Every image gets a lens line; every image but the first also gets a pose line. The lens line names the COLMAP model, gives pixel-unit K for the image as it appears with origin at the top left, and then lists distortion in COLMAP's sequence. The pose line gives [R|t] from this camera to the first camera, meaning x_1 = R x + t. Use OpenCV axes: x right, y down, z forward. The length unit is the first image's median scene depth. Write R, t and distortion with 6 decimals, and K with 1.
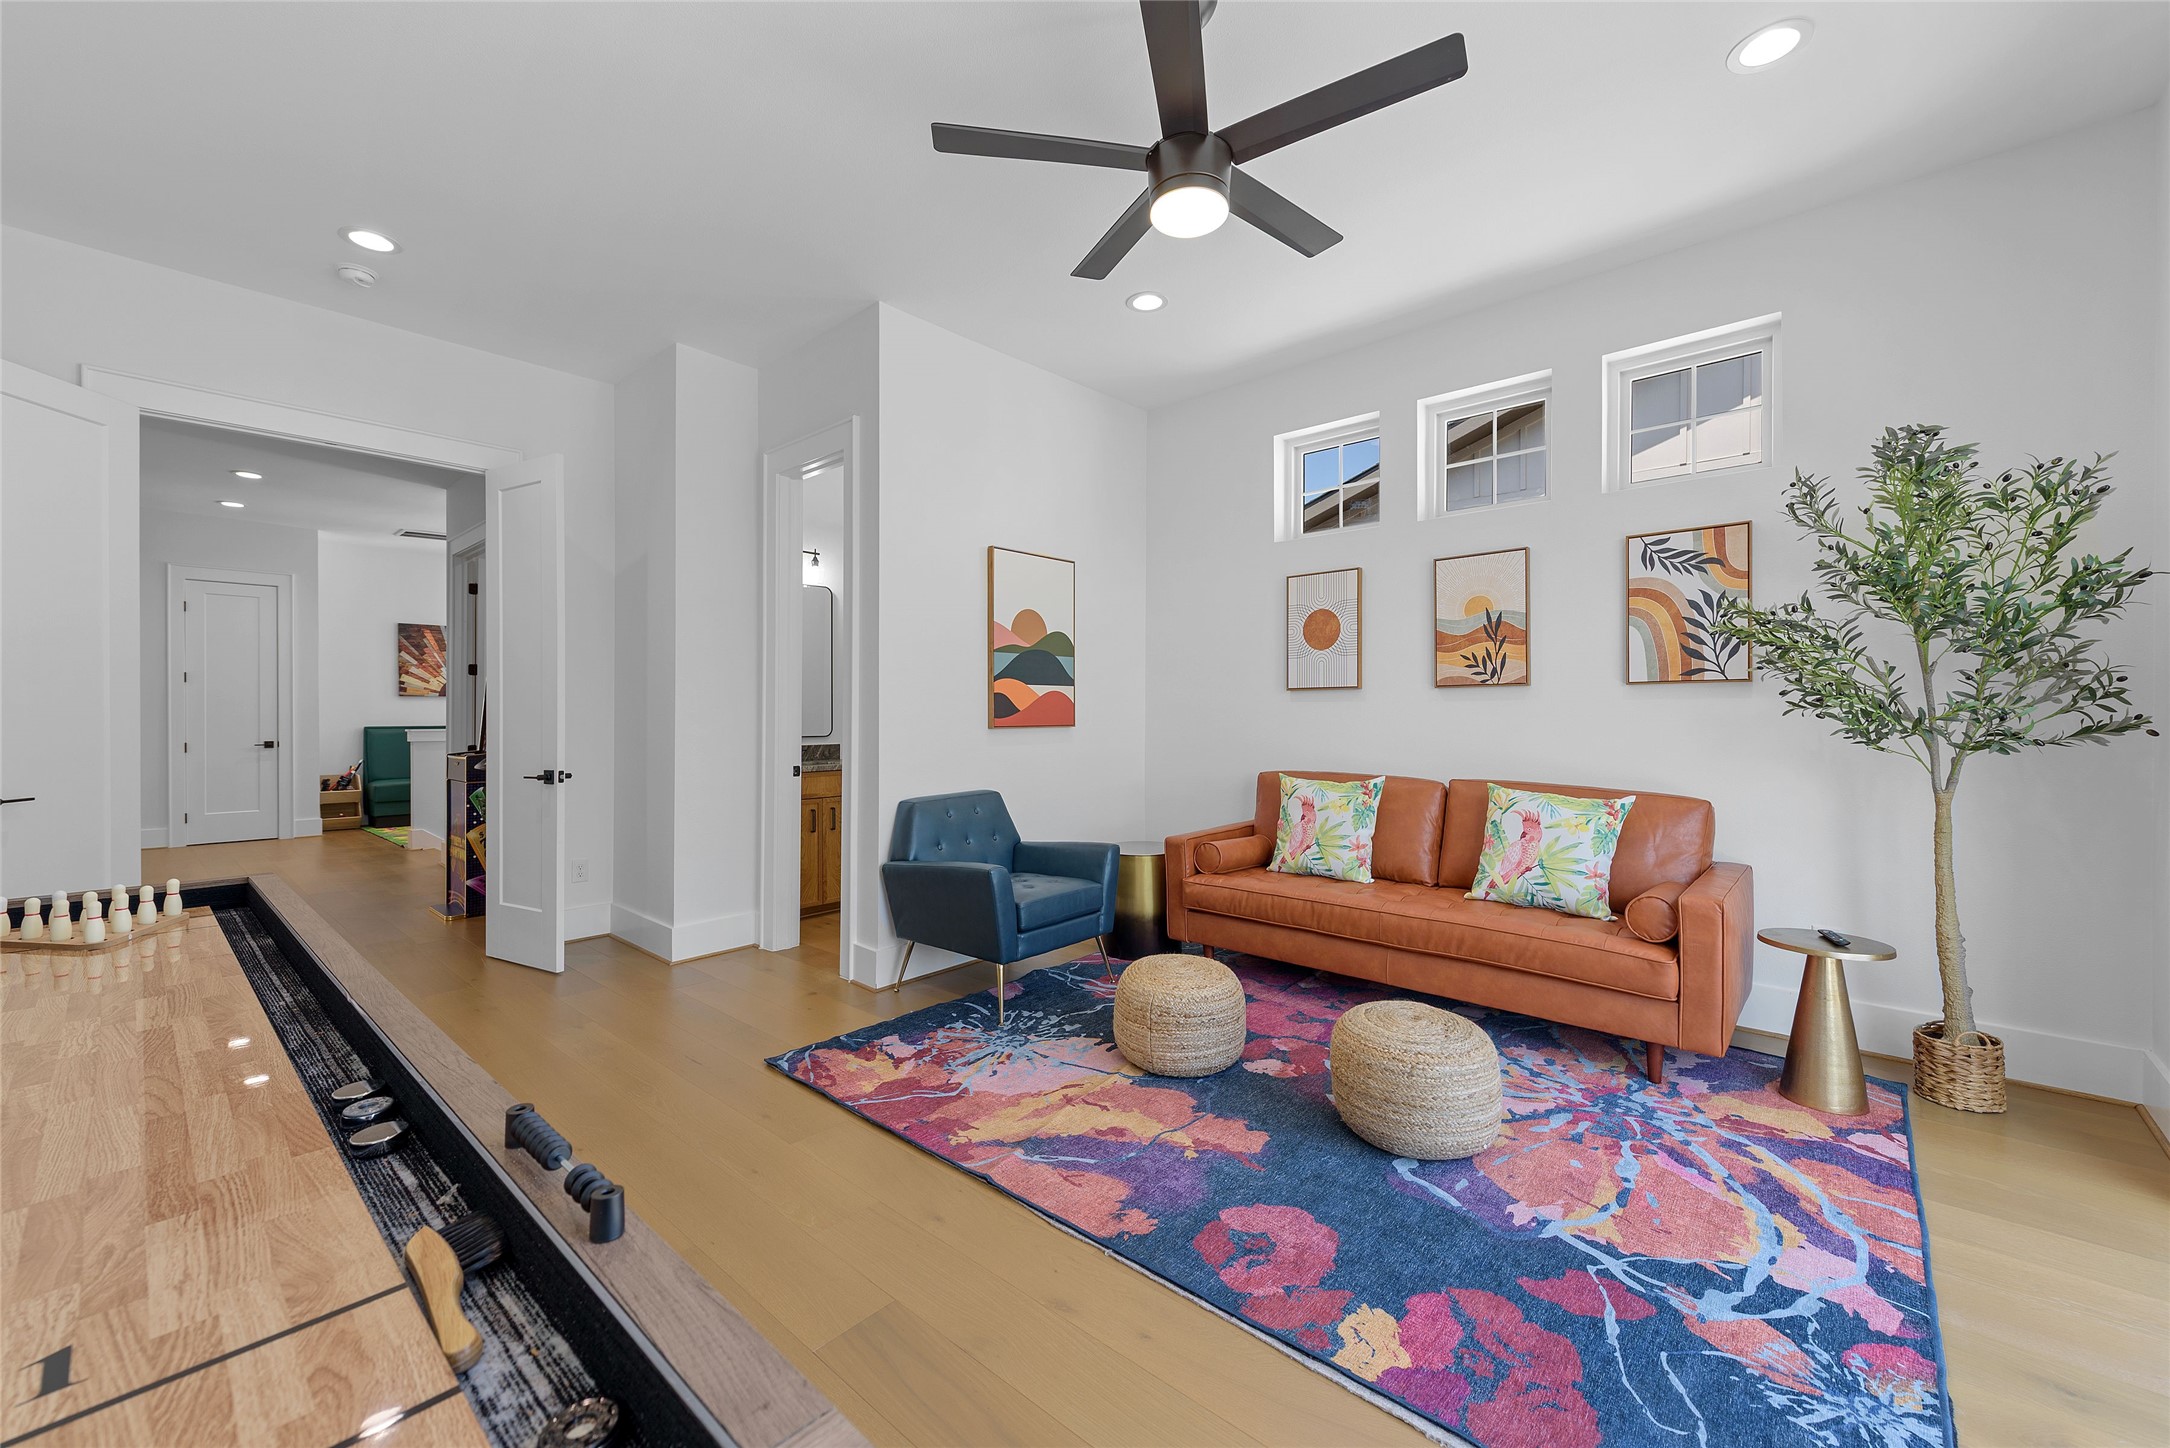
lens RADIAL K [[850.2, 0, 1093.7], [0, 850.2, 722.9], [0, 0, 1]] dist [0.008235, -0.000237]
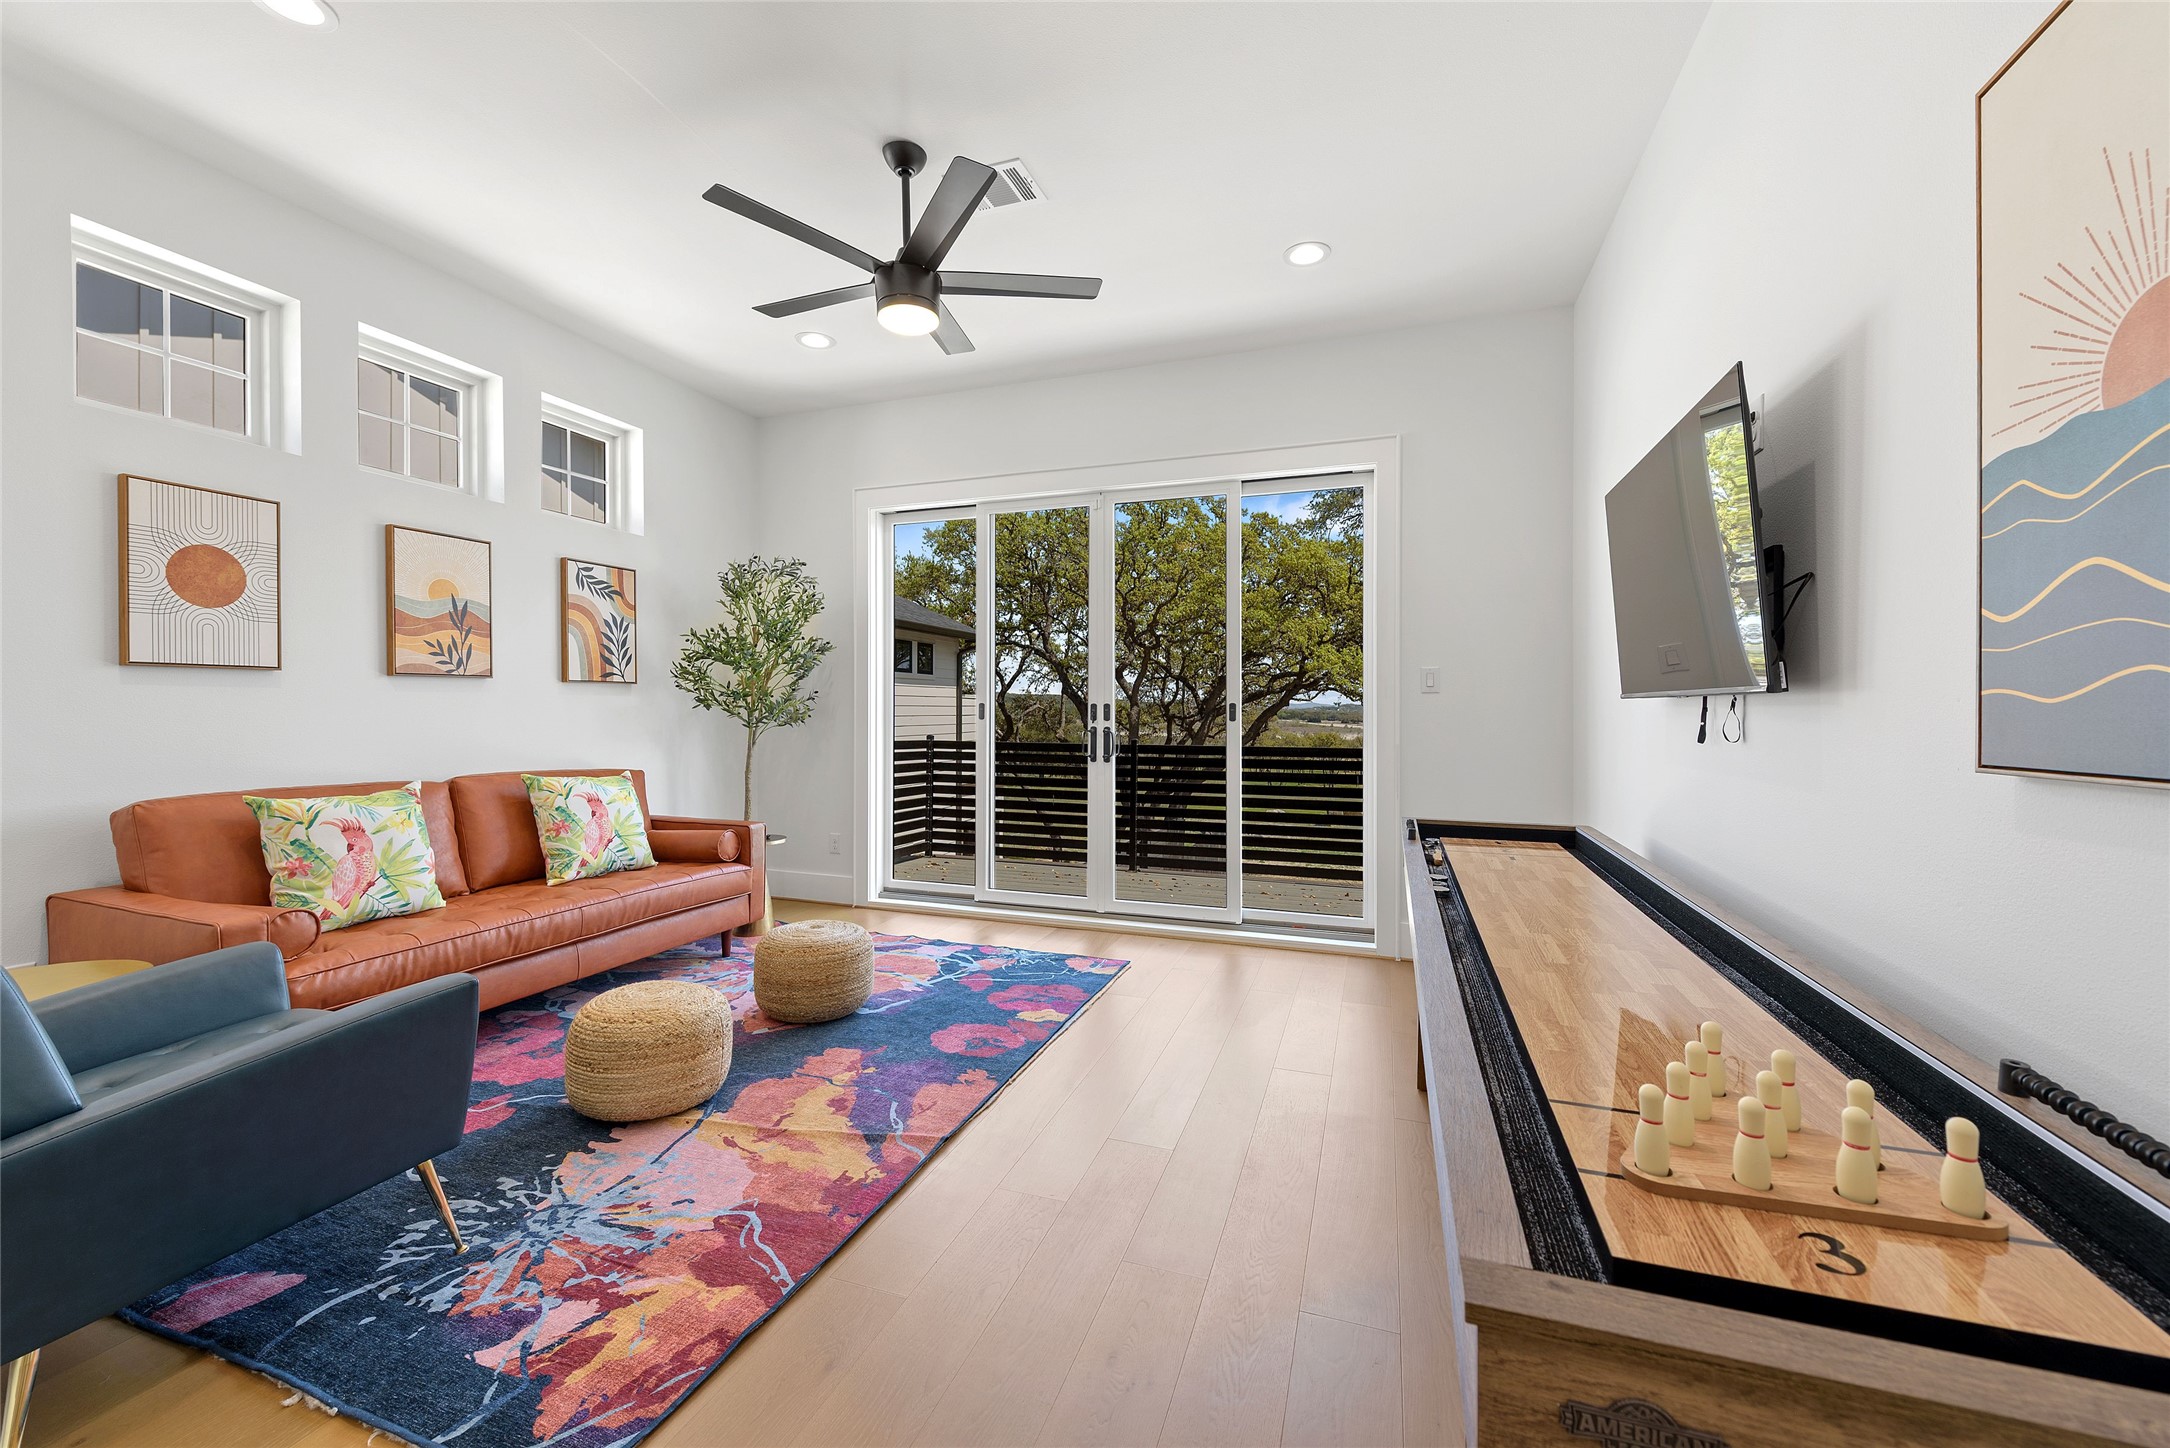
lens RADIAL K [[850.2, 0, 1076.2], [0, 850.2, 715.0], [0, 0, 1]] dist [0.008235, -0.000237]
pose [[-0.363347, -0.008554, 0.931615, -0.815411], [0.003414, 0.999939, 0.010513, -0.009801], [-0.931648, 0.007000, -0.363296, 0.845680]]
